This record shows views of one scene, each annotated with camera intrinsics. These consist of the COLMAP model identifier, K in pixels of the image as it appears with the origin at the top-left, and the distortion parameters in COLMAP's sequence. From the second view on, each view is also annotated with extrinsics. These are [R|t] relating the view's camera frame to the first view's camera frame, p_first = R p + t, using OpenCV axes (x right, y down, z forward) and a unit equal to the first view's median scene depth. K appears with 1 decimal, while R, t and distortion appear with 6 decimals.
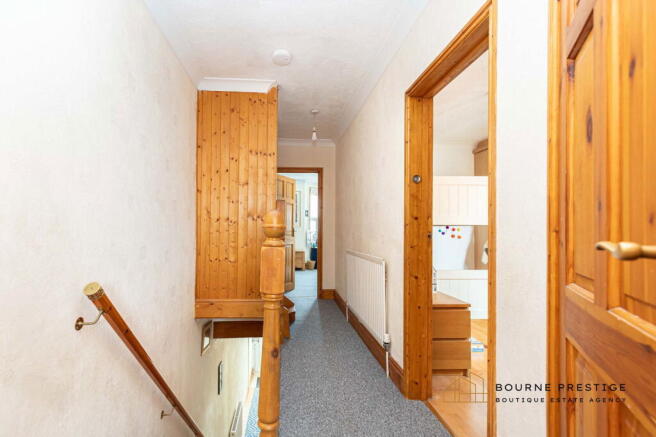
lens RADIAL K [[306.0, 0, 327.8], [0, 306.0, 223.8], [0, 0, 1]] dist [-0.003022, -0.000421]
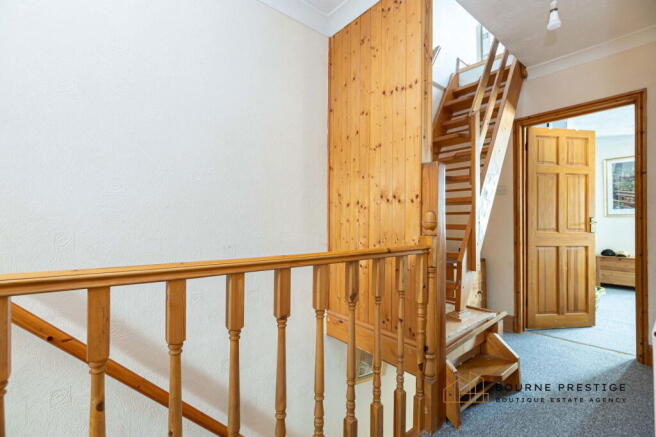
lens RADIAL K [[306.0, 0, 328.5], [0, 306.0, 219.7], [0, 0, 1]] dist [-0.003022, -0.000421]
pose [[0.528621, -0.012790, -0.848762, 0.216110], [0.019079, 0.999813, -0.003183, 0.021999], [0.848644, -0.014511, 0.528766, 0.578905]]
